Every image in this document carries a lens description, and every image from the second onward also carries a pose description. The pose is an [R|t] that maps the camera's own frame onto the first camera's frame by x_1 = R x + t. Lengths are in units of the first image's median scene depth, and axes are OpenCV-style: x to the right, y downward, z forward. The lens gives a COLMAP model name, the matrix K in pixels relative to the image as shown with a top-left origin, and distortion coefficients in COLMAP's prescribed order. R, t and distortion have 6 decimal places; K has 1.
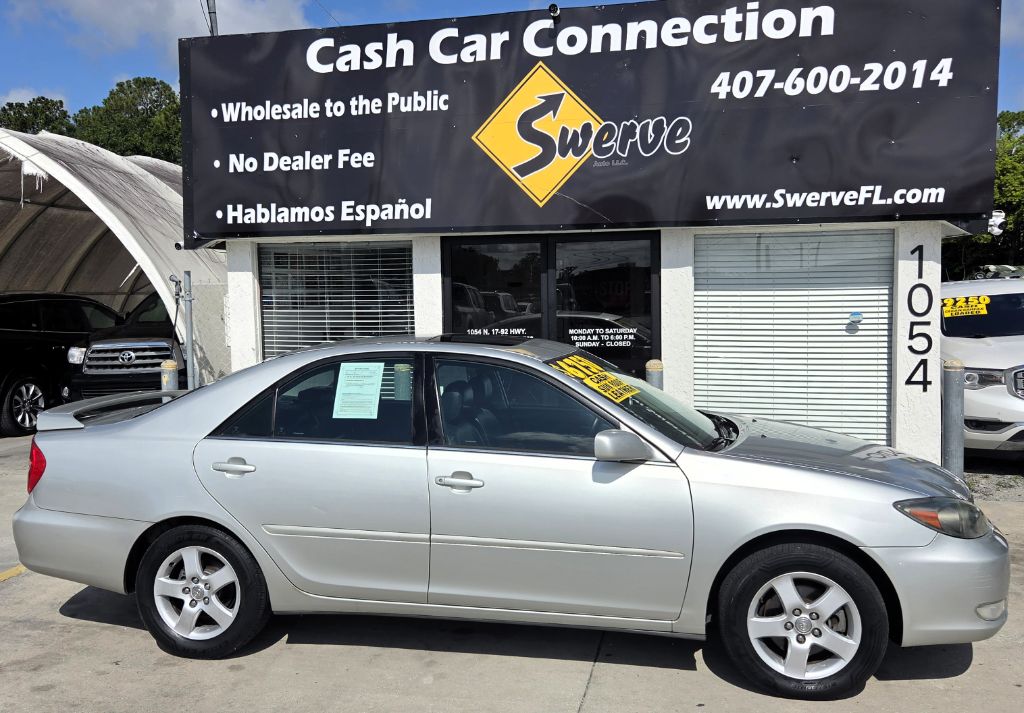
lens RADIAL K [[907.2, 0, 483.6], [0, 907.2, 343.3], [0, 0, 1]] dist [0.079999, -0.089179]
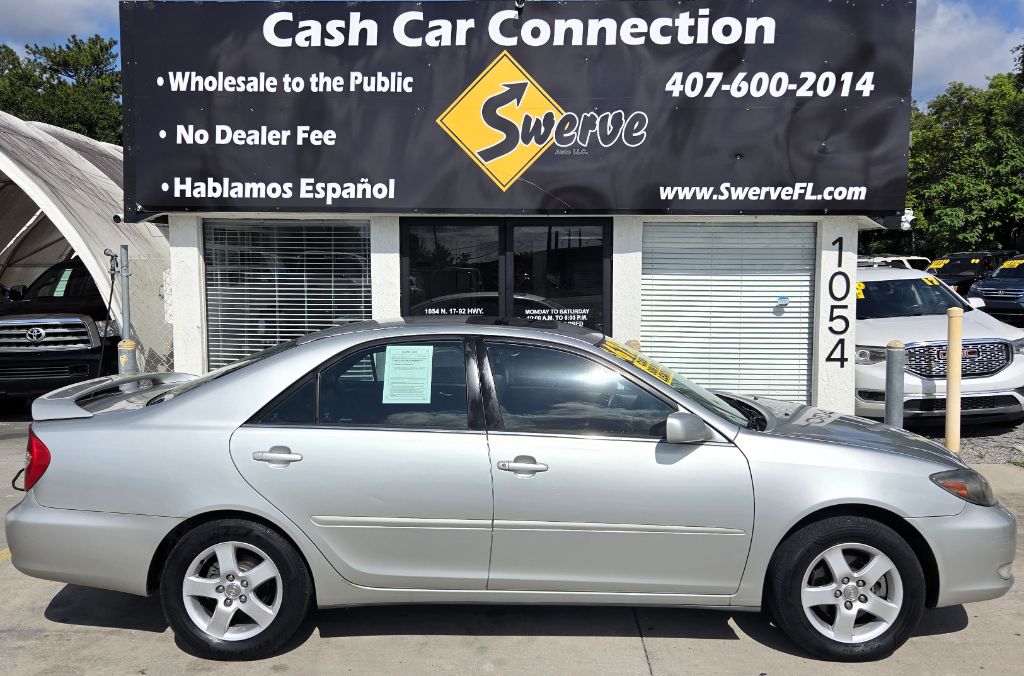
lens RADIAL K [[847.3, 0, 503.8], [0, 847.3, 324.2], [0, 0, 1]] dist [0.073501, -0.068665]
pose [[0.981128, 0.003856, 0.193323, -0.123330], [-0.005221, 0.999965, 0.006554, -0.004984], [-0.193291, -0.007440, 0.981113, 0.050415]]
